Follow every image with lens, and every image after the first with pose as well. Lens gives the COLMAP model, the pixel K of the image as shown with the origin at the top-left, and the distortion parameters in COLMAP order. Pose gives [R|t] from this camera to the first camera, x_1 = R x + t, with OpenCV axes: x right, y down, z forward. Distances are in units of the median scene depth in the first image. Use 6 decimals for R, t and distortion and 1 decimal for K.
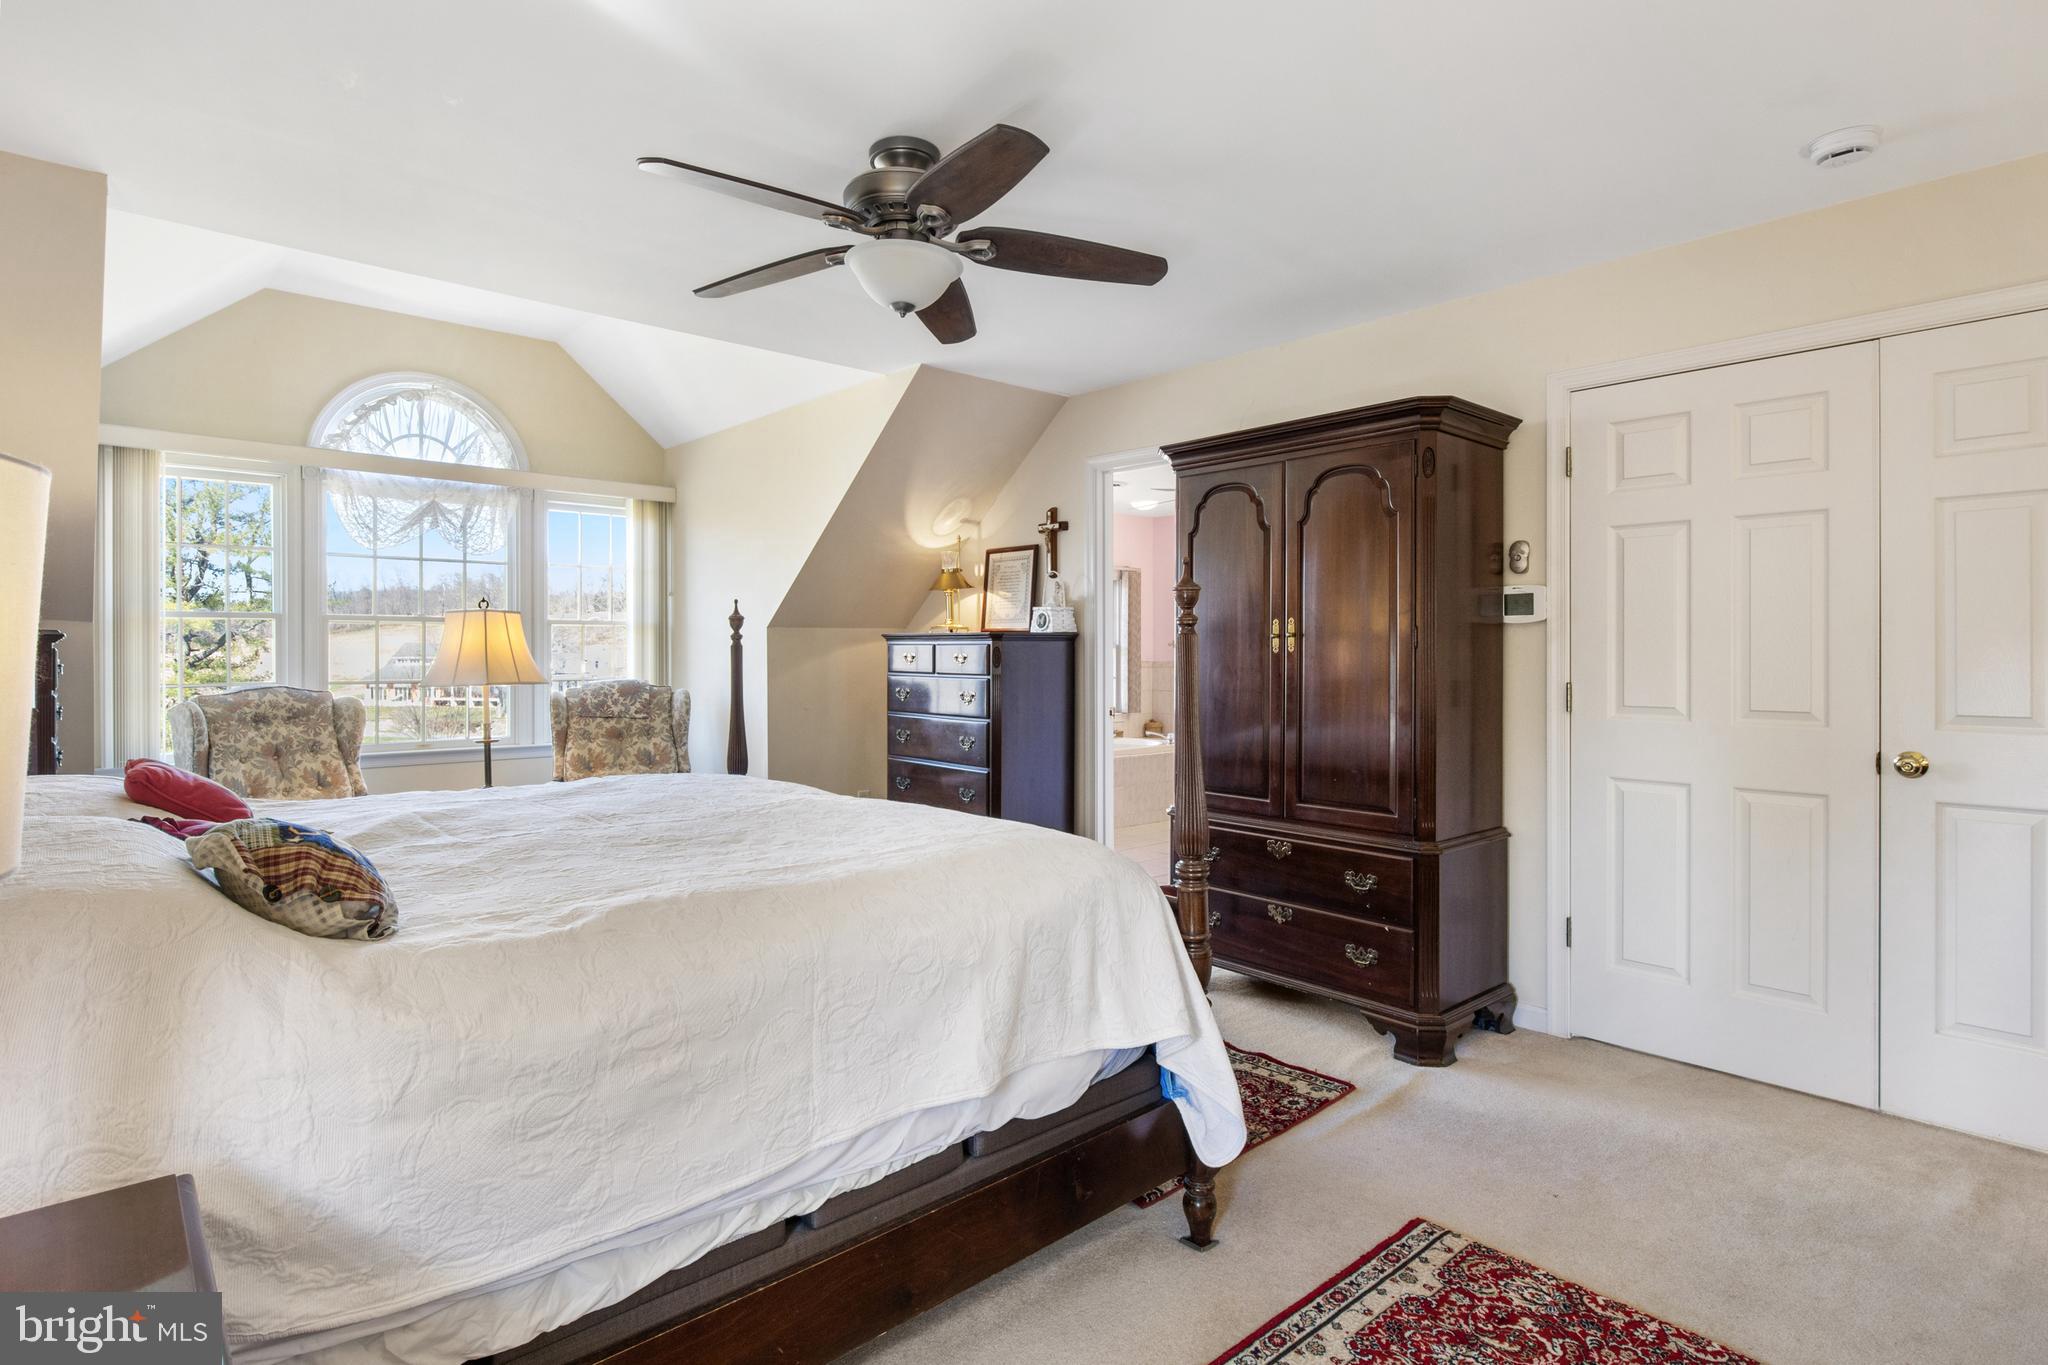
lens RADIAL K [[1034.2, 0, 1007.0], [0, 1034.2, 673.7], [0, 0, 1]] dist [-0.009456, 0.000825]
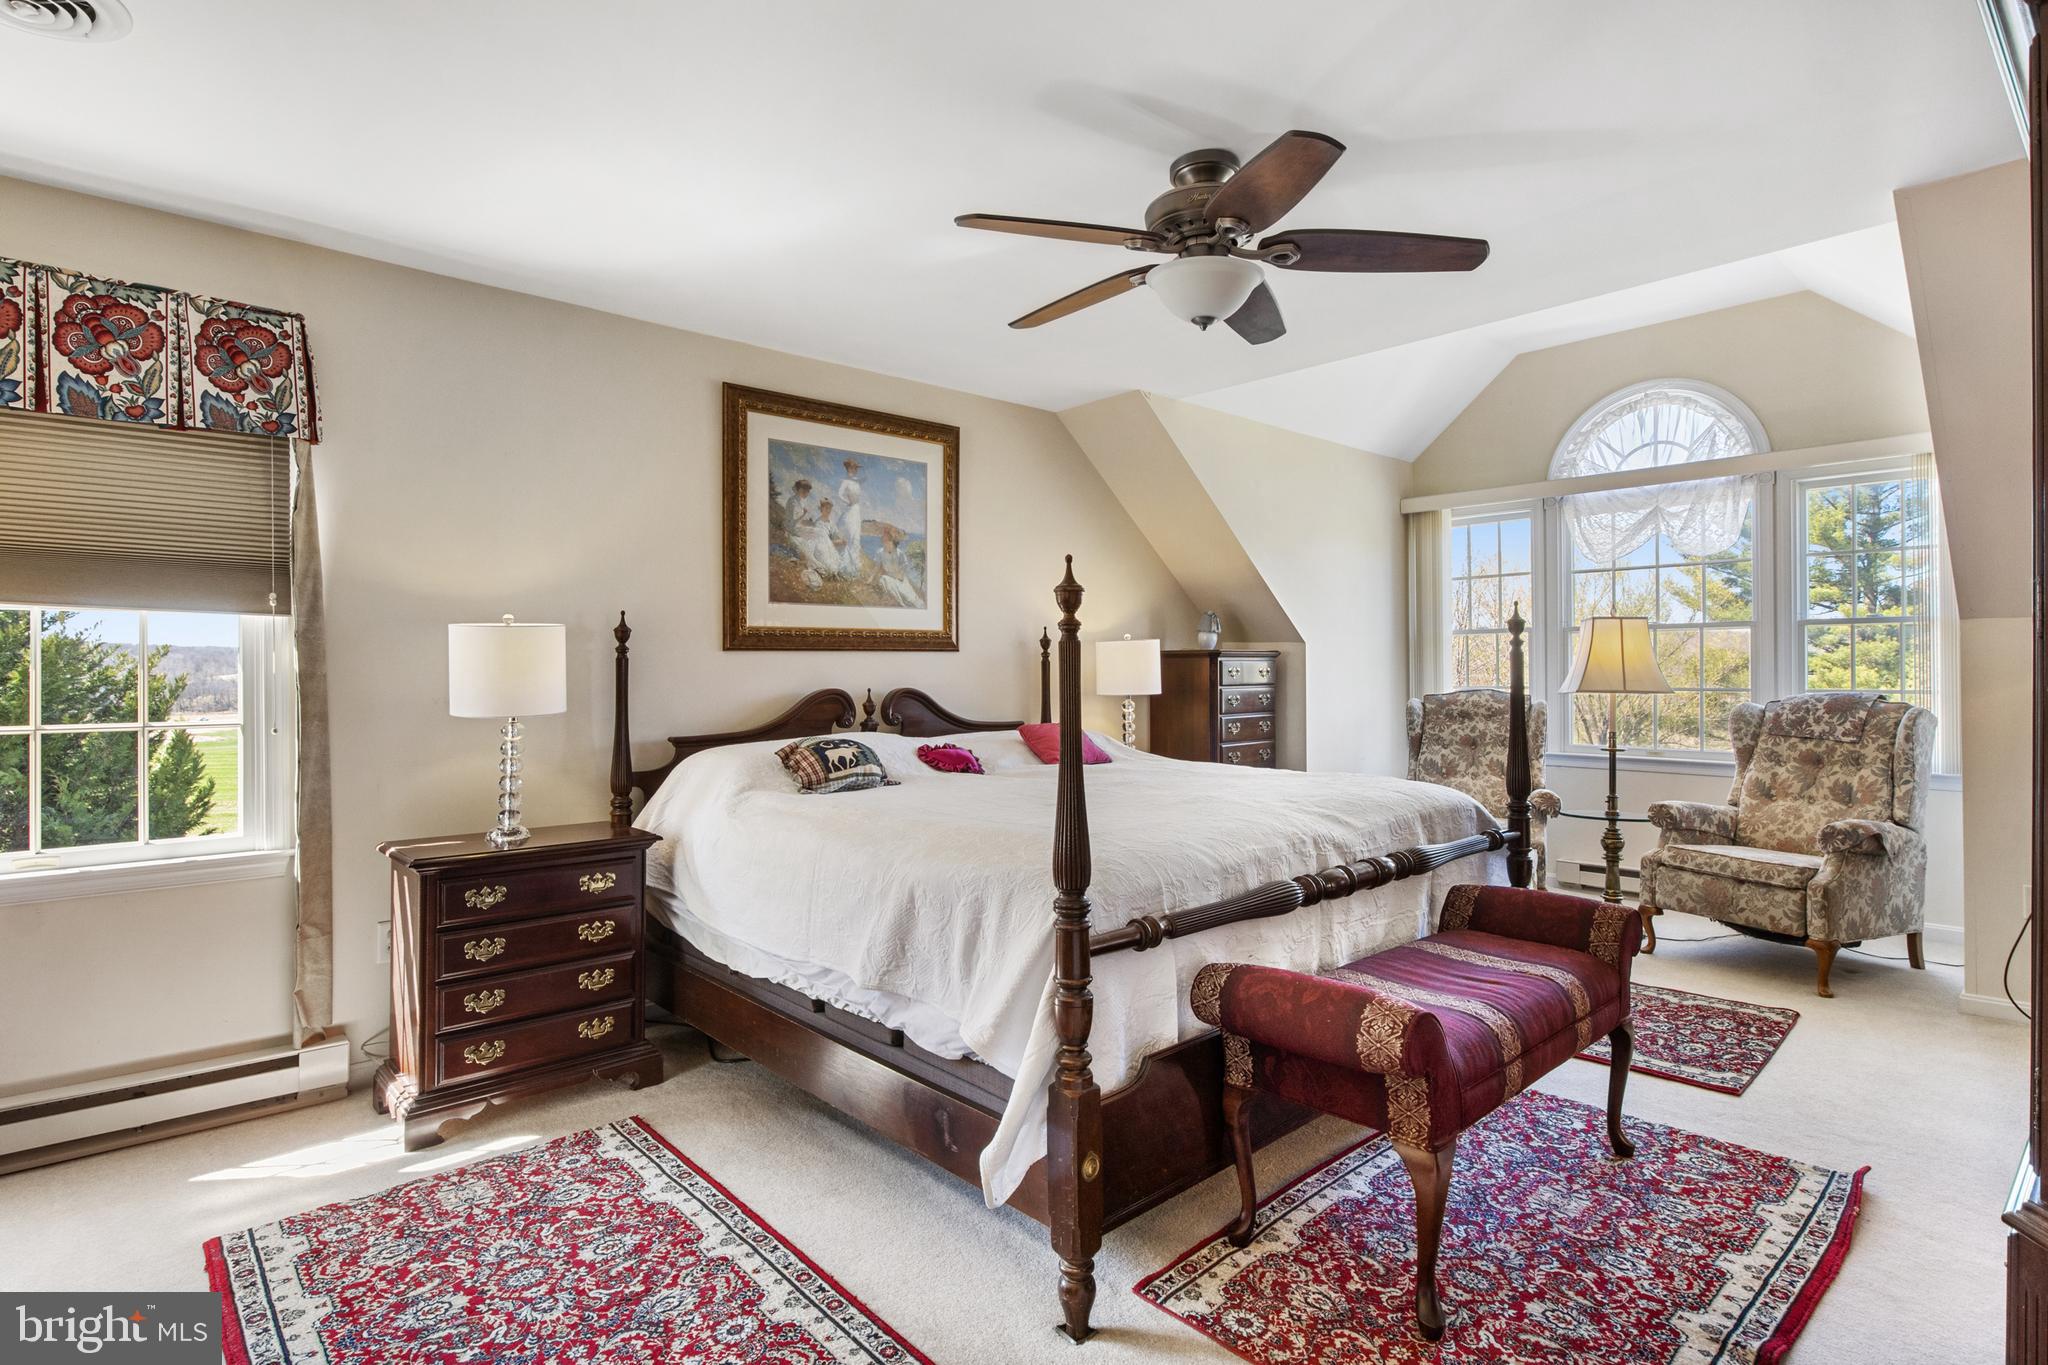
lens RADIAL K [[1034.2, 0, 1014.4], [0, 1034.2, 671.2], [0, 0, 1]] dist [-0.009456, 0.000825]
pose [[0.011561, 0.005758, -0.999917, 0.459775], [-0.010719, 0.999927, 0.005634, -0.009120], [0.999876, 0.010653, 0.011622, 0.397752]]
